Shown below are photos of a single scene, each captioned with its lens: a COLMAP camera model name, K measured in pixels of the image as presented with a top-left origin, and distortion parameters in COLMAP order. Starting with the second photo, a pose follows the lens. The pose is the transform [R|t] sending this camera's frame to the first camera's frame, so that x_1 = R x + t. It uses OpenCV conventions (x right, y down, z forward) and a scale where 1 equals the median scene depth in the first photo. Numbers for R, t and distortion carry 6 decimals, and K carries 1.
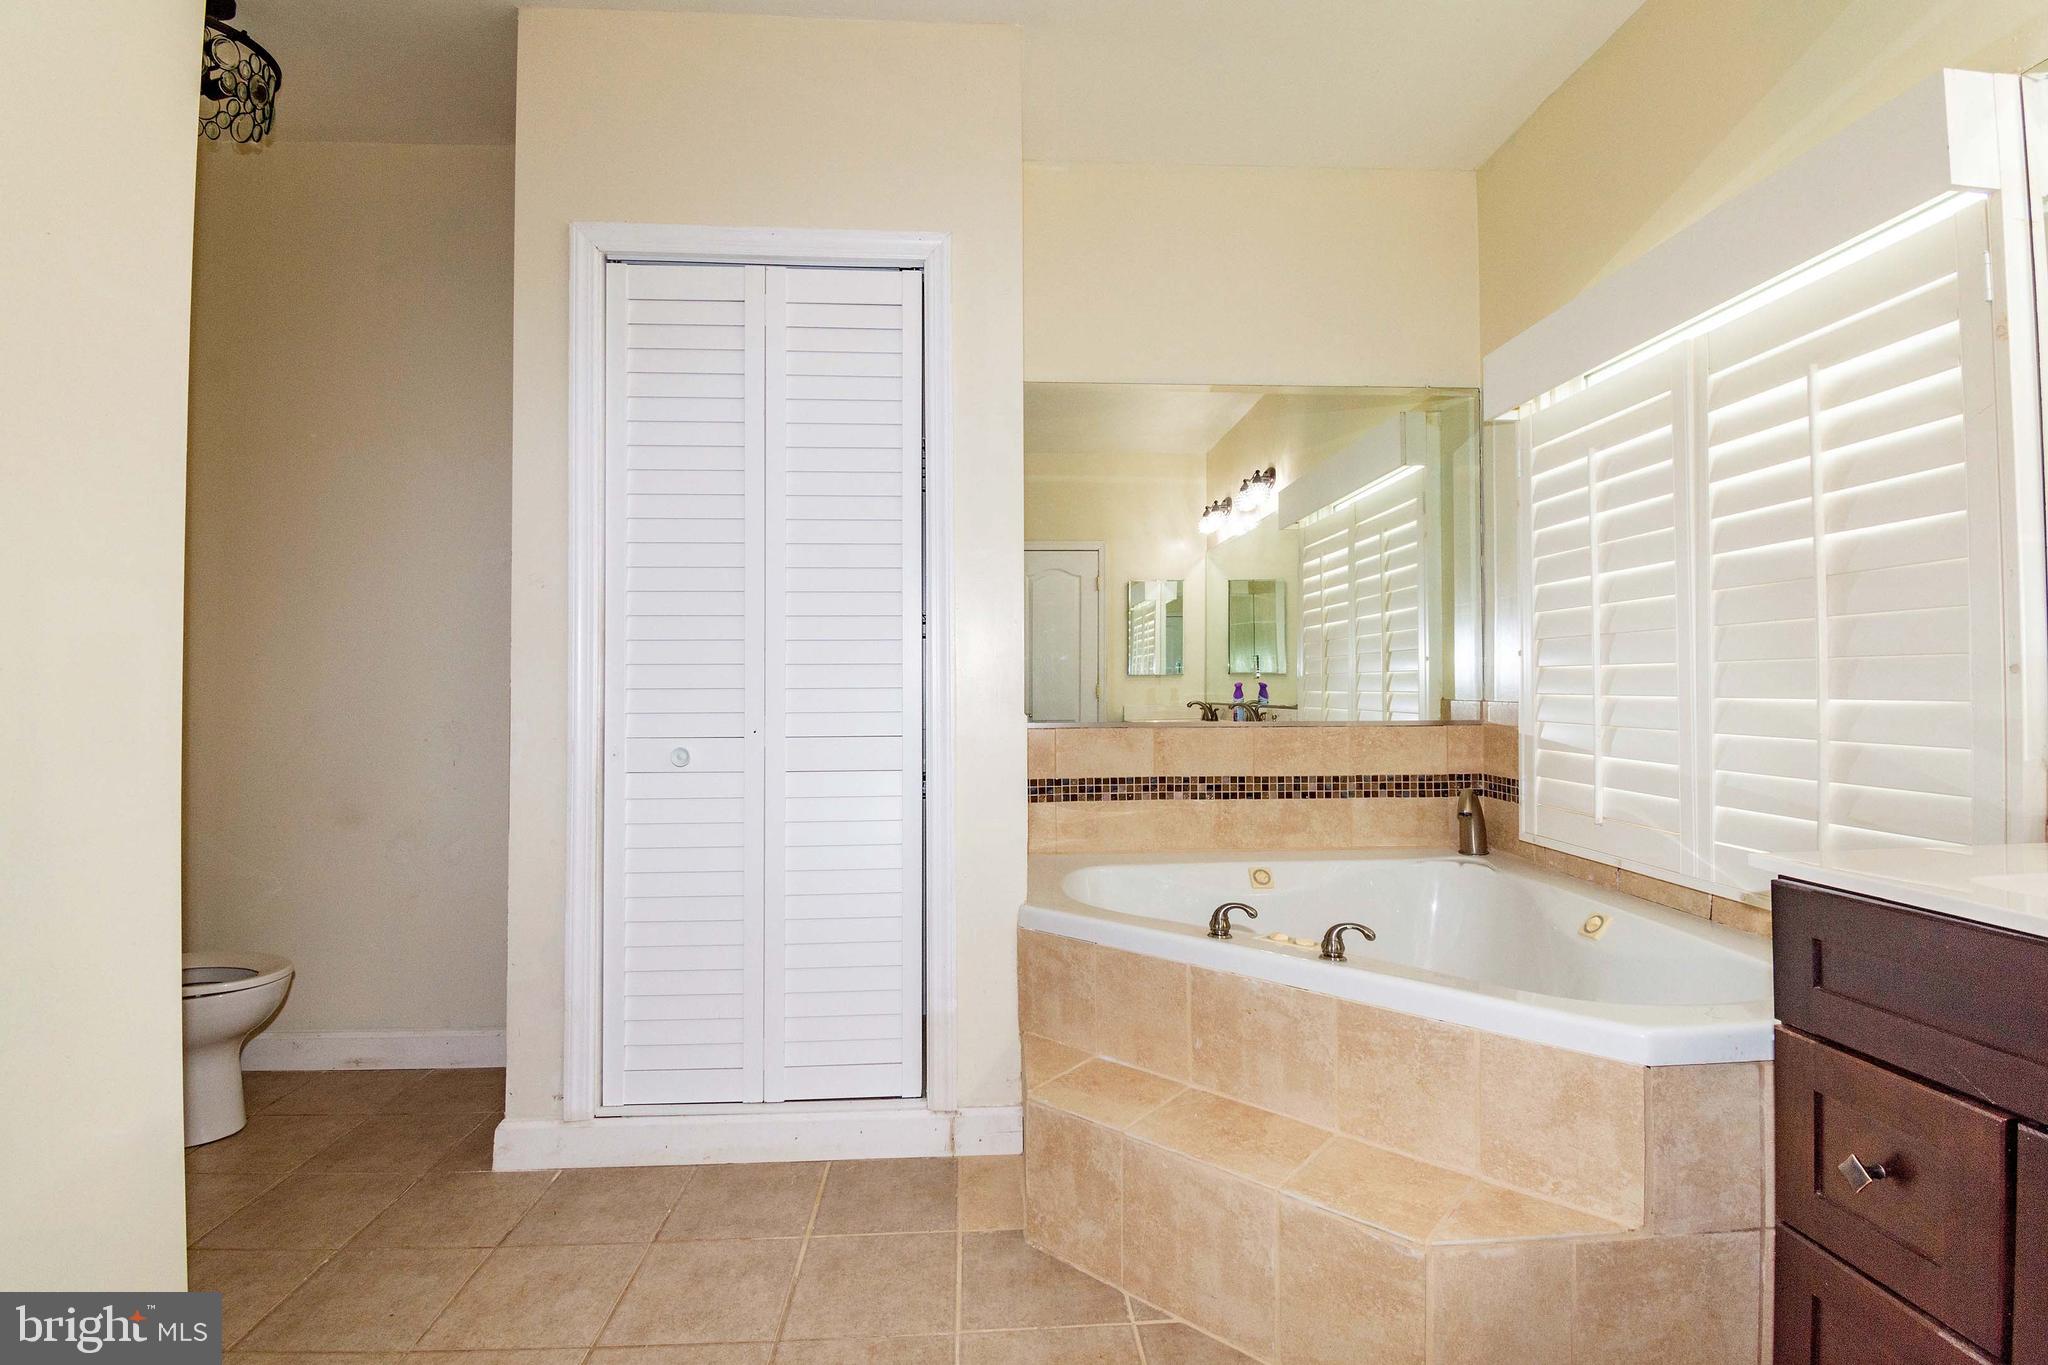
lens RADIAL K [[927.1, 0, 1028.4], [0, 927.1, 668.2], [0, 0, 1]] dist [0.021210, -0.027791]
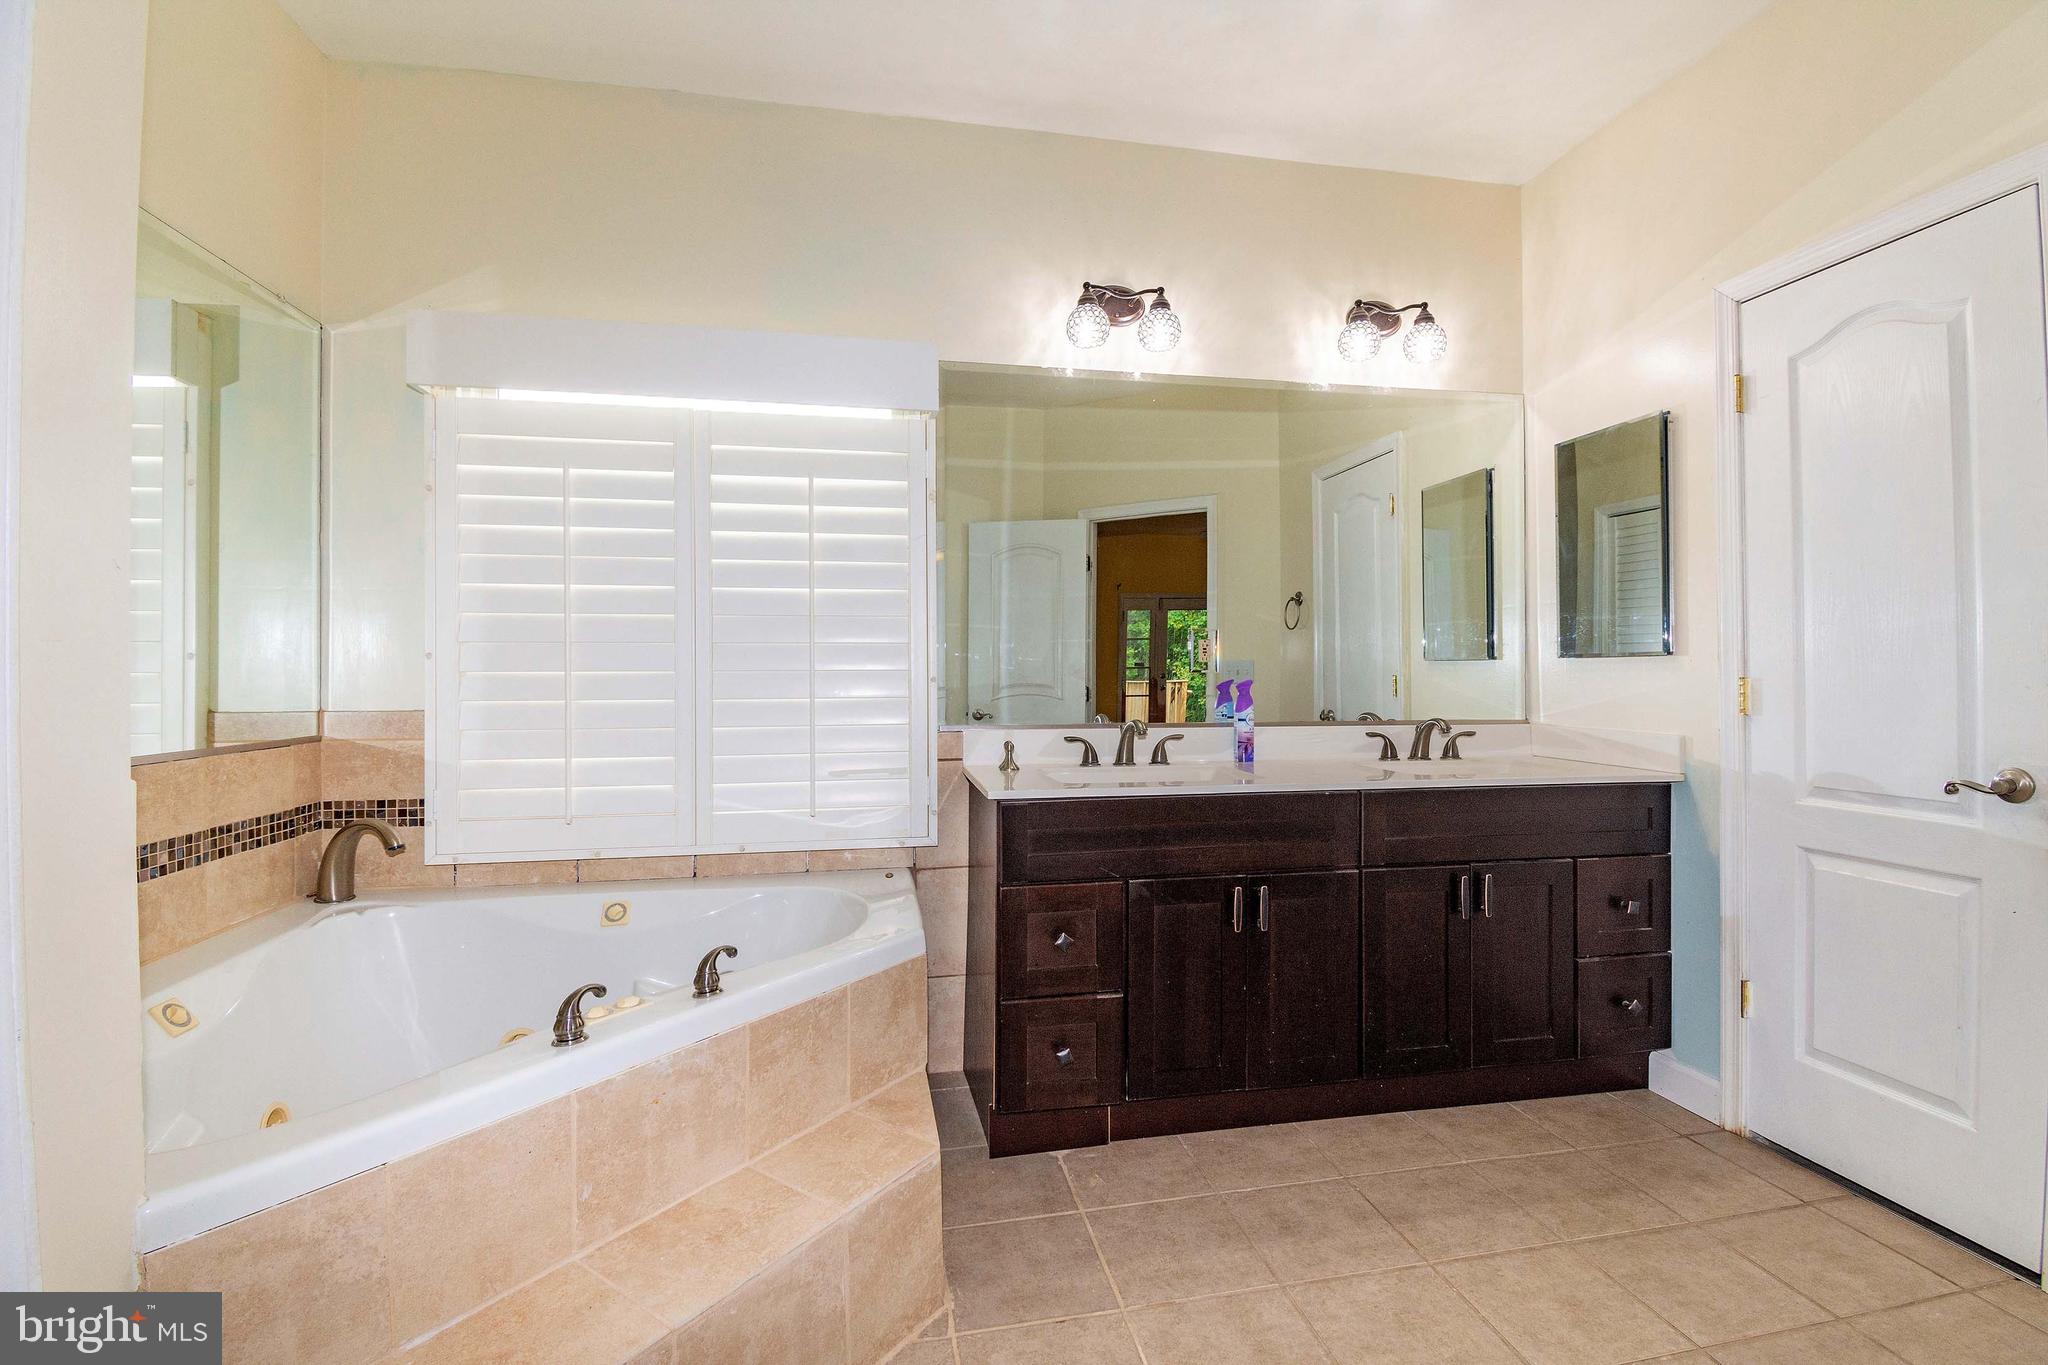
lens RADIAL K [[900.1, 0, 1022.1], [0, 900.1, 674.4], [0, 0, 1]] dist [0.016725, -0.024763]
pose [[-0.113723, 0.003274, 0.993507, -0.471865], [-0.012222, 0.999914, -0.004694, -0.001411], [-0.993437, -0.012676, -0.113673, 0.631901]]
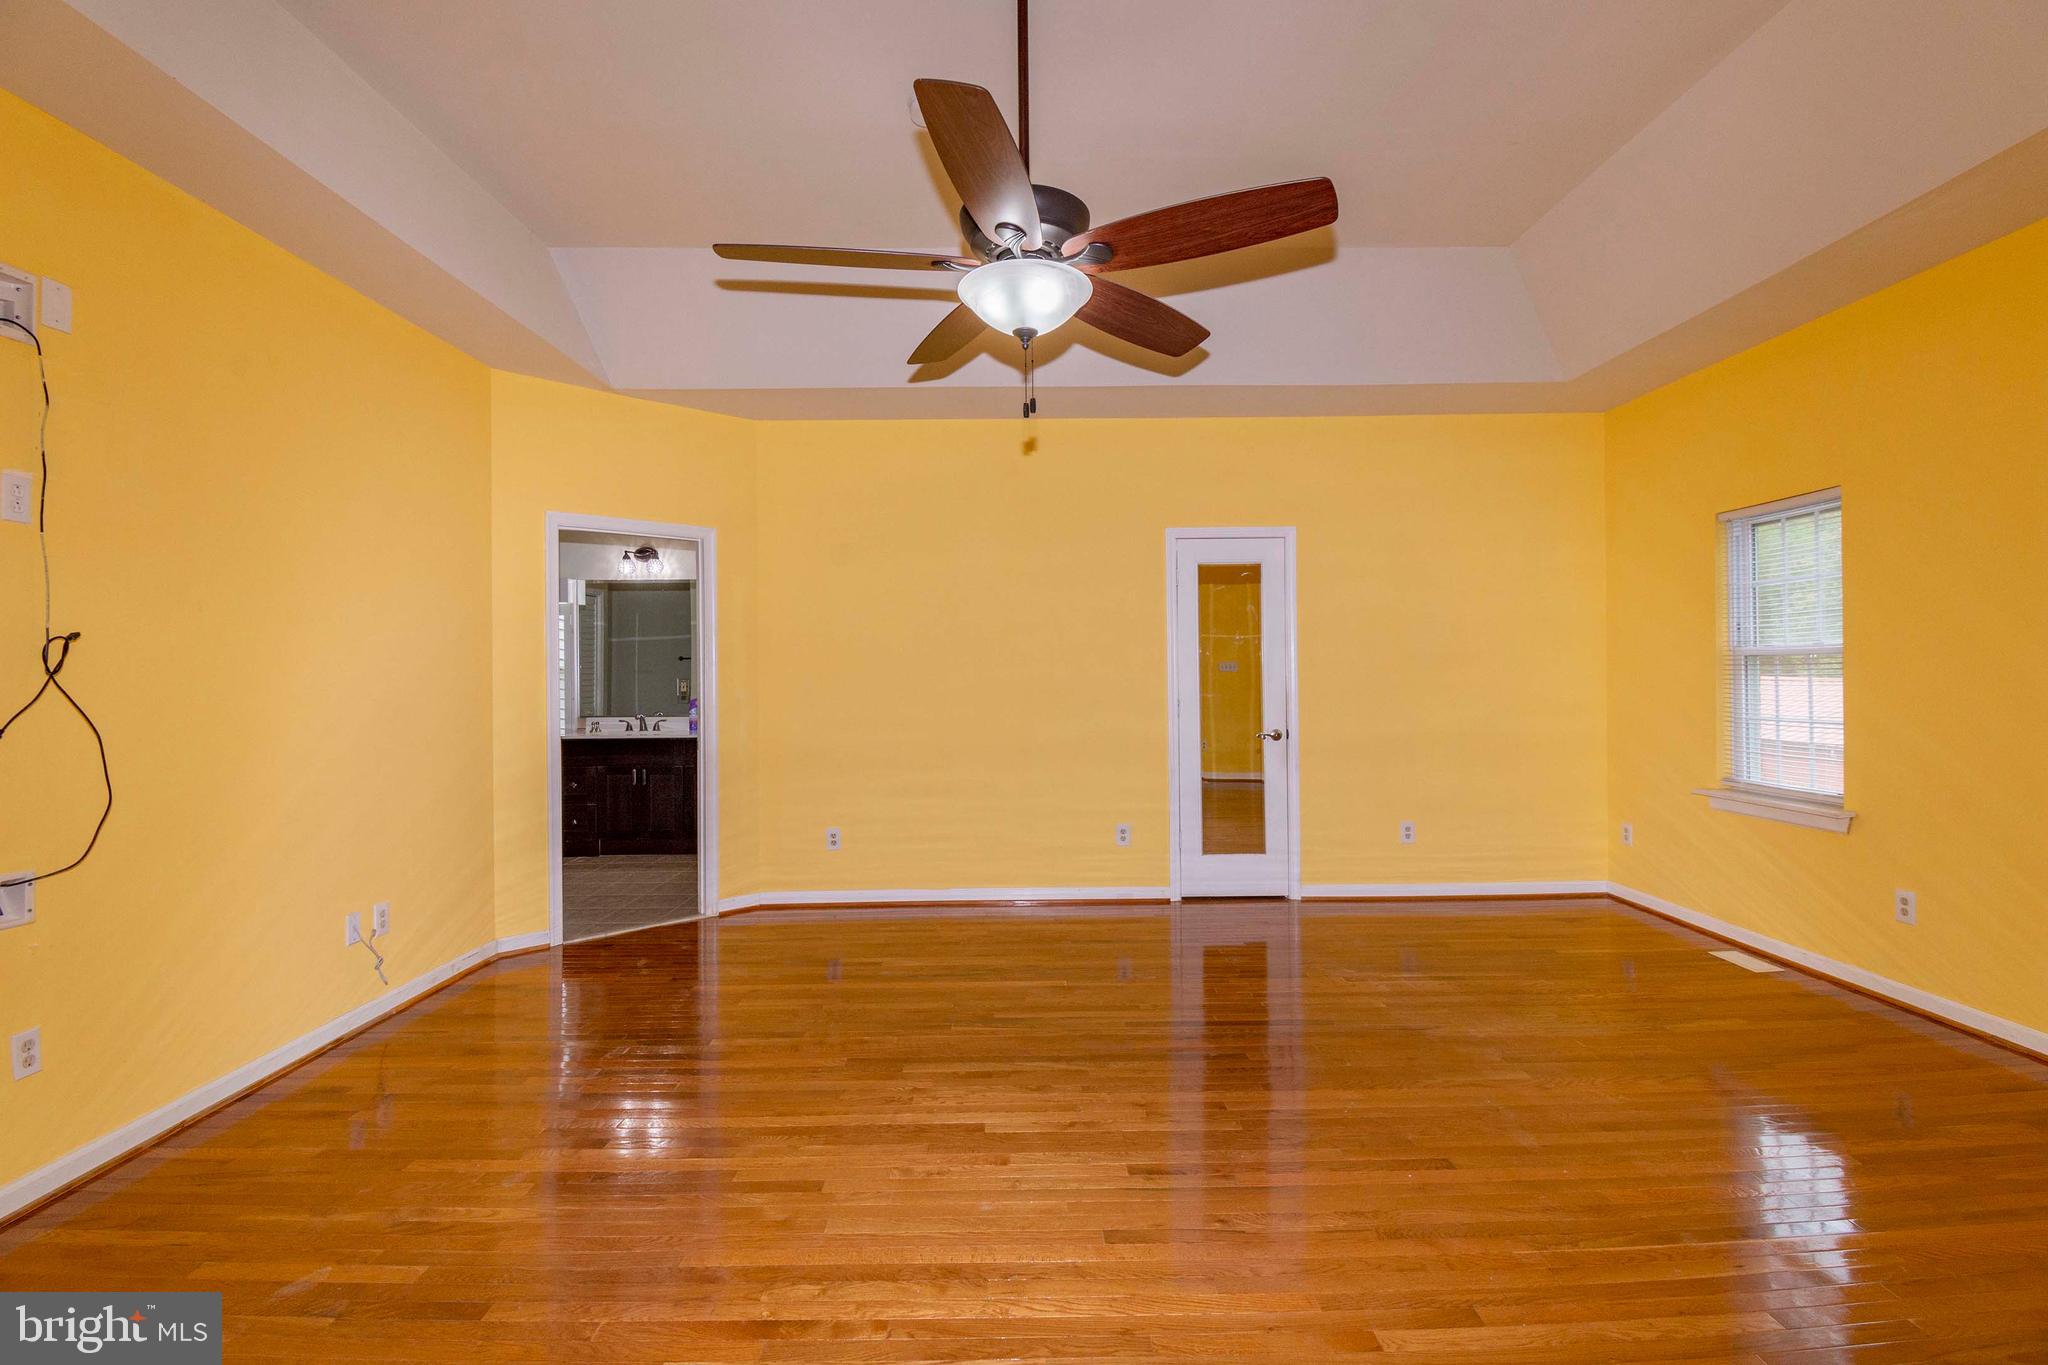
lens RADIAL K [[927.1, 0, 1028.4], [0, 927.1, 668.2], [0, 0, 1]] dist [0.021210, -0.027791]
pose [[0.058891, 0.004600, 0.998254, -2.406600], [-0.008522, 0.999955, -0.004105, -0.102501], [-0.998228, -0.008265, 0.058927, -1.115775]]
